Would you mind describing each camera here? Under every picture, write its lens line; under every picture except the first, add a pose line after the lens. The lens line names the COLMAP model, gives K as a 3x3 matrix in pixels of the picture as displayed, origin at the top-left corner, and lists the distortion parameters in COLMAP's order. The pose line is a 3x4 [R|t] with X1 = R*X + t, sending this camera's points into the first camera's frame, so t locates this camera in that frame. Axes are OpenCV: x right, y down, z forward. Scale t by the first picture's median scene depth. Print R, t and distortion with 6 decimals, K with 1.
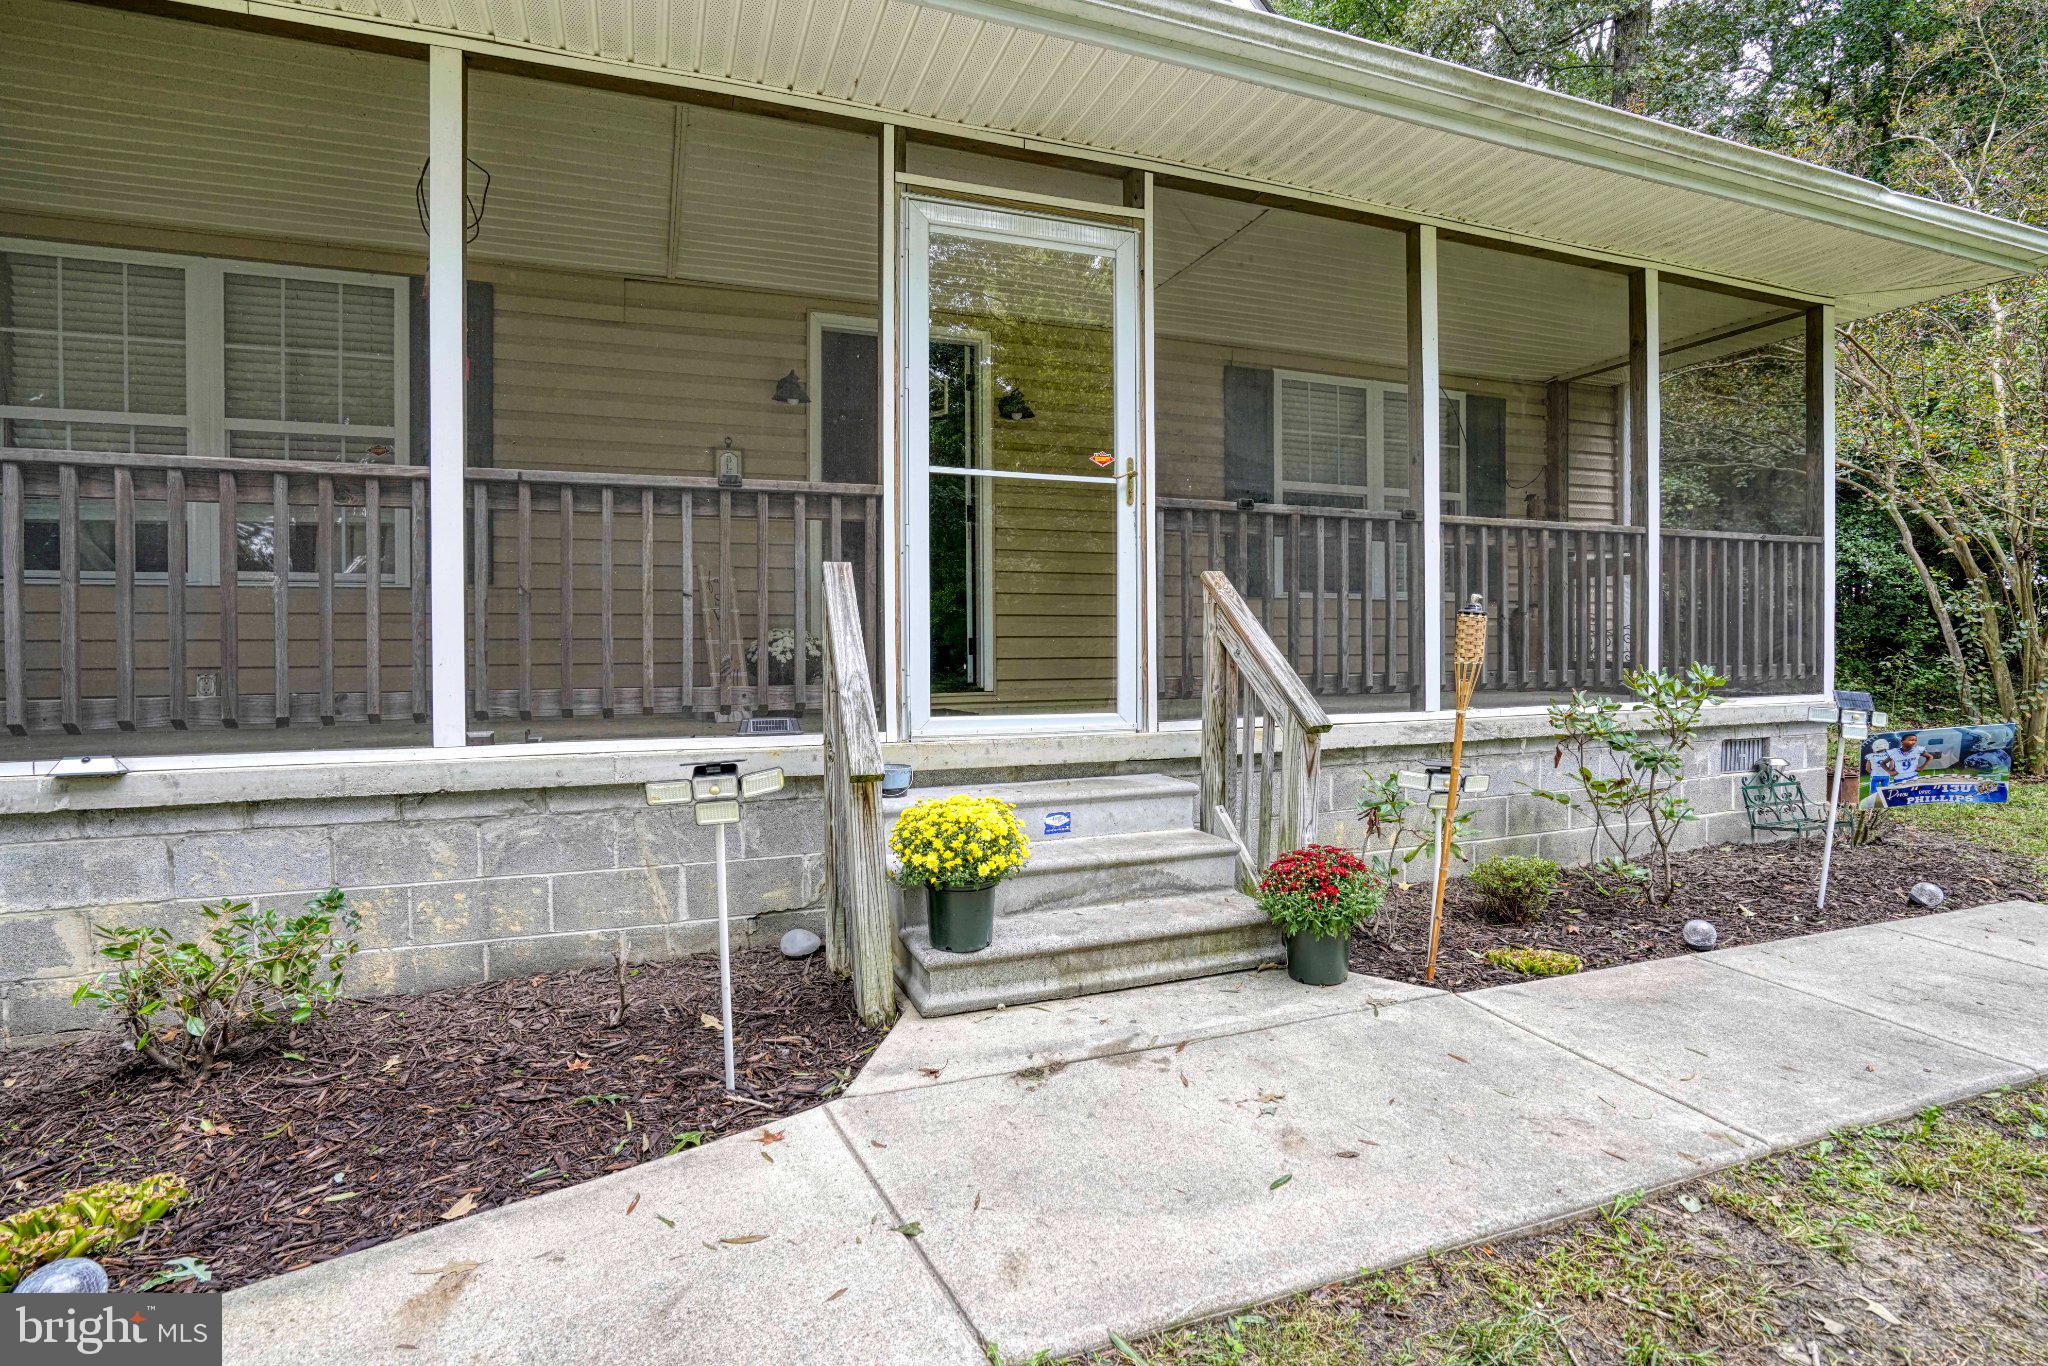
lens RADIAL K [[939.3, 0, 1033.3], [0, 939.3, 634.7], [0, 0, 1]] dist [-0.046527, 0.015543]
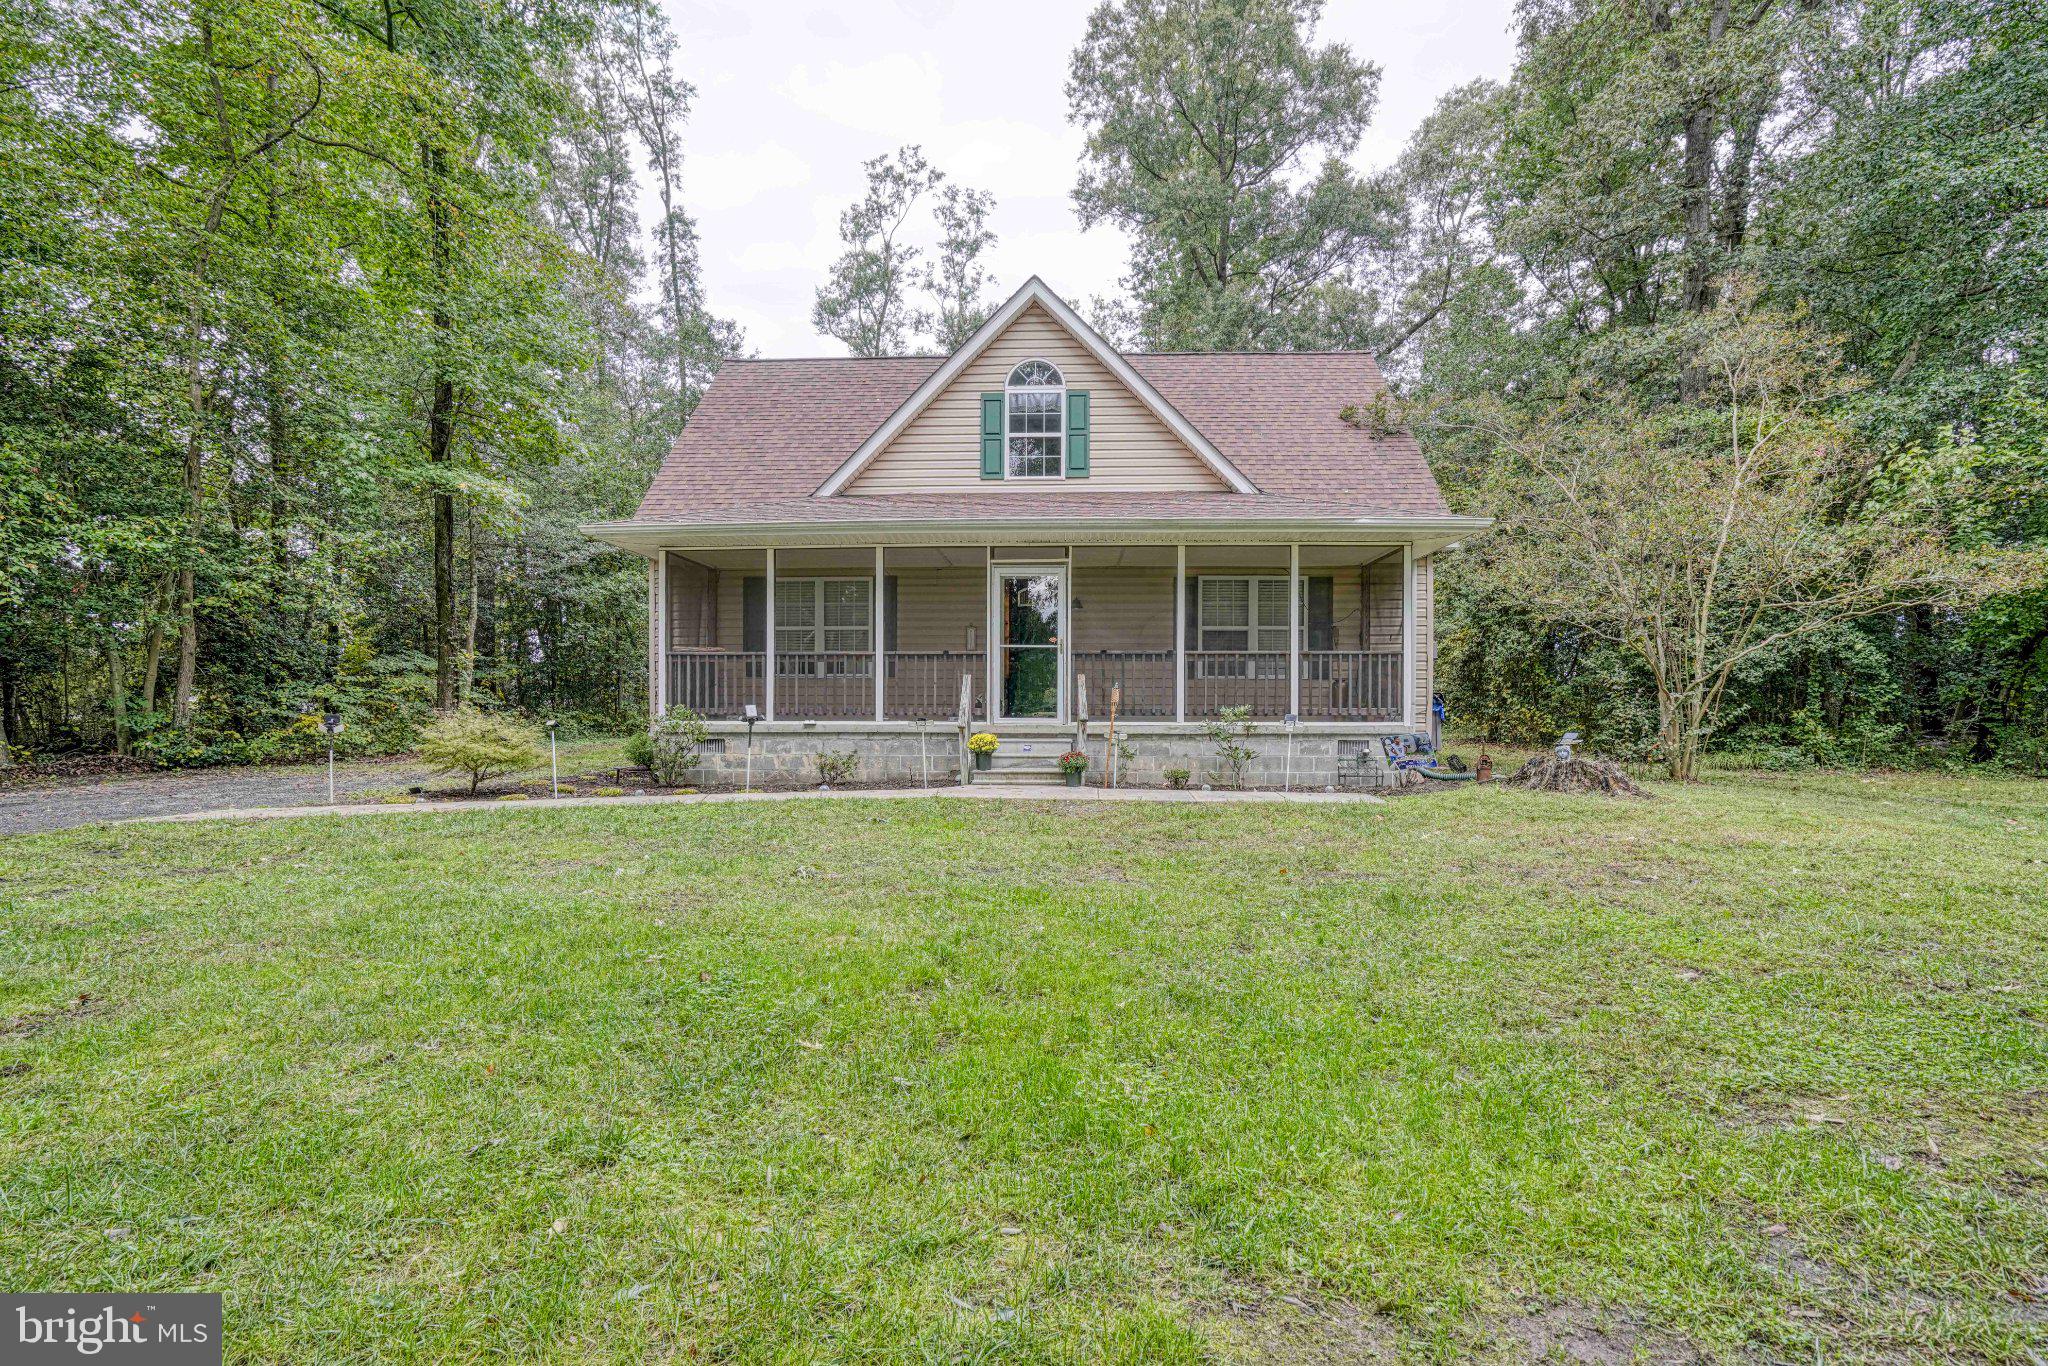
lens RADIAL K [[939.3, 0, 1025.9], [0, 939.3, 688.6], [0, 0, 1]] dist [-0.046527, 0.015543]
pose [[0.899974, 0.000419, -0.435944, 1.611218], [-0.003853, 0.999968, -0.006992, 0.004252], [0.435927, 0.007973, 0.899947, -2.243733]]
